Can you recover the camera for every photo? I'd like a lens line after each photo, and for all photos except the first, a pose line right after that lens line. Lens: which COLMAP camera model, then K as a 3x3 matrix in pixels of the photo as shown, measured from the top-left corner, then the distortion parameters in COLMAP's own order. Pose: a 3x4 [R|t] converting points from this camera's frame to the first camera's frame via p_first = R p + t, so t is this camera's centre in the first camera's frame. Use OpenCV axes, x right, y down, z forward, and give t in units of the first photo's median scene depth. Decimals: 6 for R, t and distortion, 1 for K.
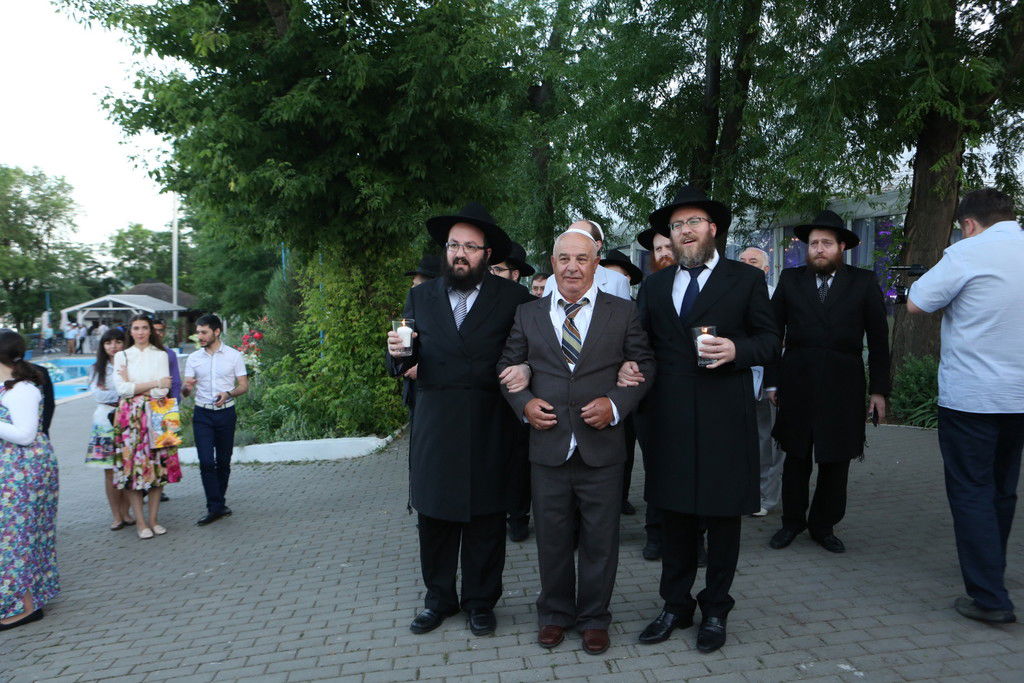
lens RADIAL K [[740.0, 0, 508.4], [0, 740.0, 344.6], [0, 0, 1]] dist [-0.081217, 0.046197]
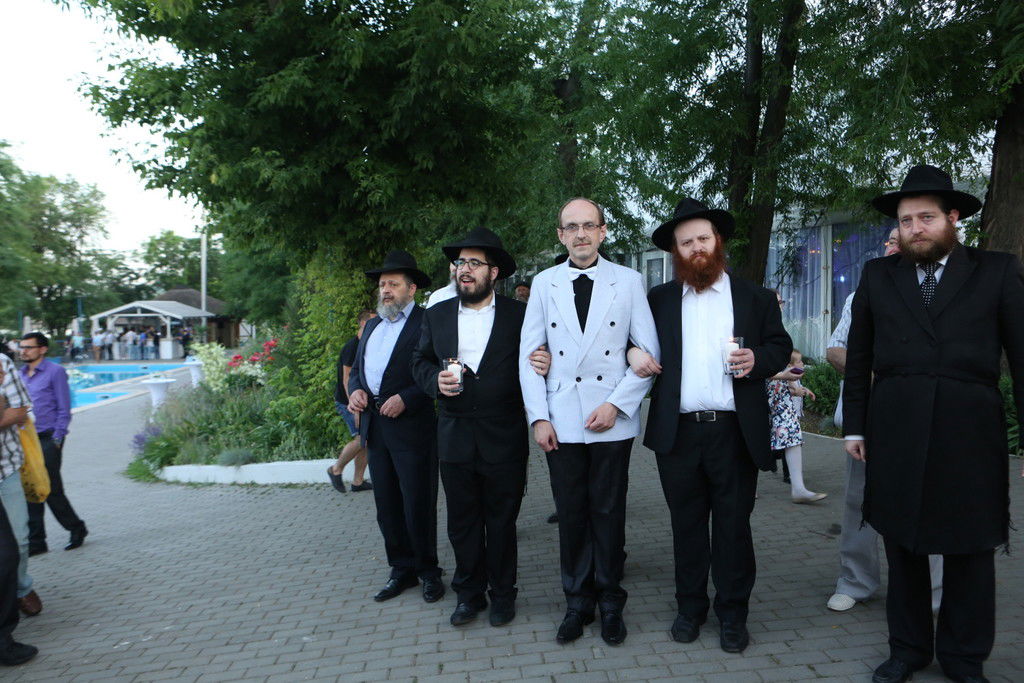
lens RADIAL K [[740.0, 0, 509.3], [0, 740.0, 343.4], [0, 0, 1]] dist [-0.081217, 0.046197]
pose [[0.999156, -0.001214, -0.041064, 0.007479], [0.000870, 0.999965, -0.008371, -0.003676], [0.041073, 0.008328, 0.999121, 0.053866]]
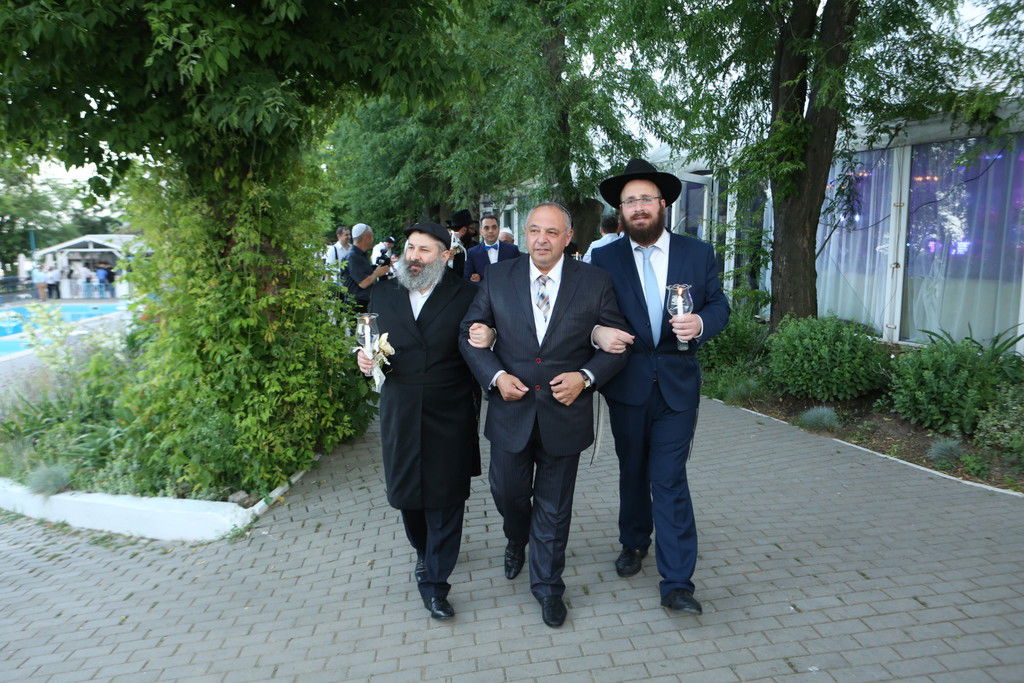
lens RADIAL K [[740.0, 0, 517.2], [0, 740.0, 333.6], [0, 0, 1]] dist [-0.081217, 0.046197]
pose [[0.999853, 0.007650, -0.015338, 0.021535], [-0.006614, 0.997766, 0.066475, -0.022522], [0.015812, -0.066364, 0.997670, 0.235488]]
